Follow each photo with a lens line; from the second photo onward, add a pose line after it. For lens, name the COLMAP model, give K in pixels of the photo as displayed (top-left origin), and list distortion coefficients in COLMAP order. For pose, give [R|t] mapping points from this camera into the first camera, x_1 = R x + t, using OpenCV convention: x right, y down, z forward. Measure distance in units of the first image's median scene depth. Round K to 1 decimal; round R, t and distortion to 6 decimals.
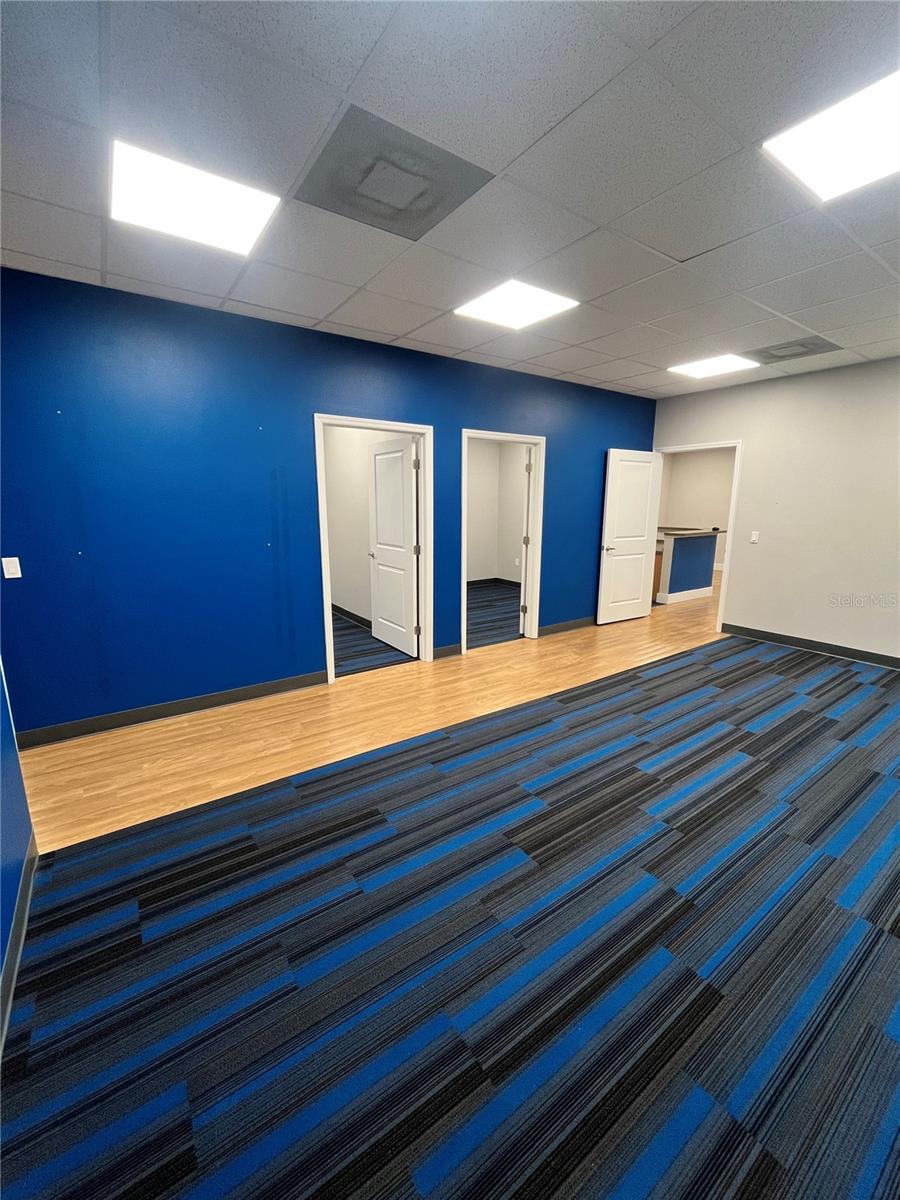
lens RADIAL K [[483.2, 0, 448.2], [0, 483.2, 599.0], [0, 0, 1]] dist [-0.003674, -0.000662]
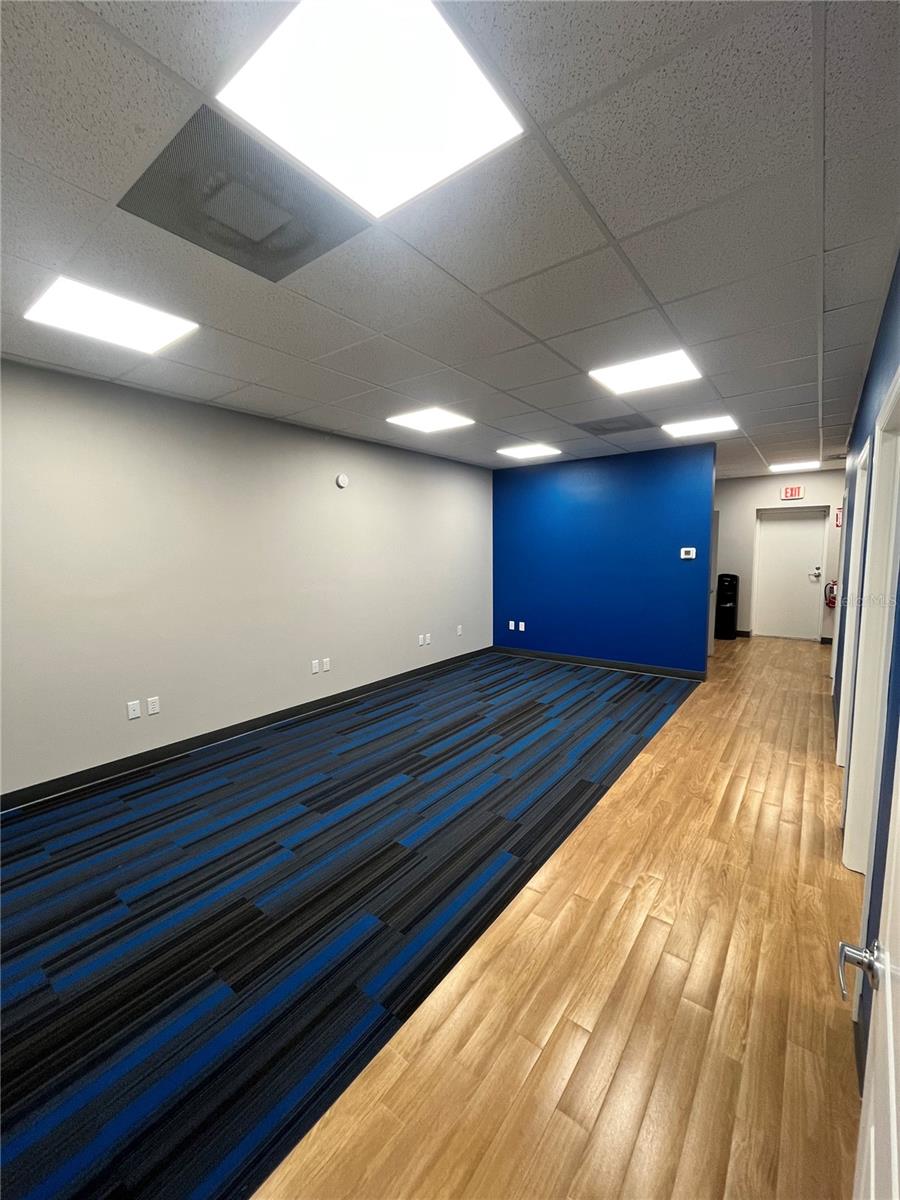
lens RADIAL K [[483.2, 0, 443.6], [0, 483.2, 596.1], [0, 0, 1]] dist [-0.003674, -0.000662]
pose [[-0.955924, 0.040191, -0.290850, 0.882842], [-0.046381, 0.957480, 0.284746, -0.427591], [0.289928, 0.285686, -0.913414, 1.975265]]
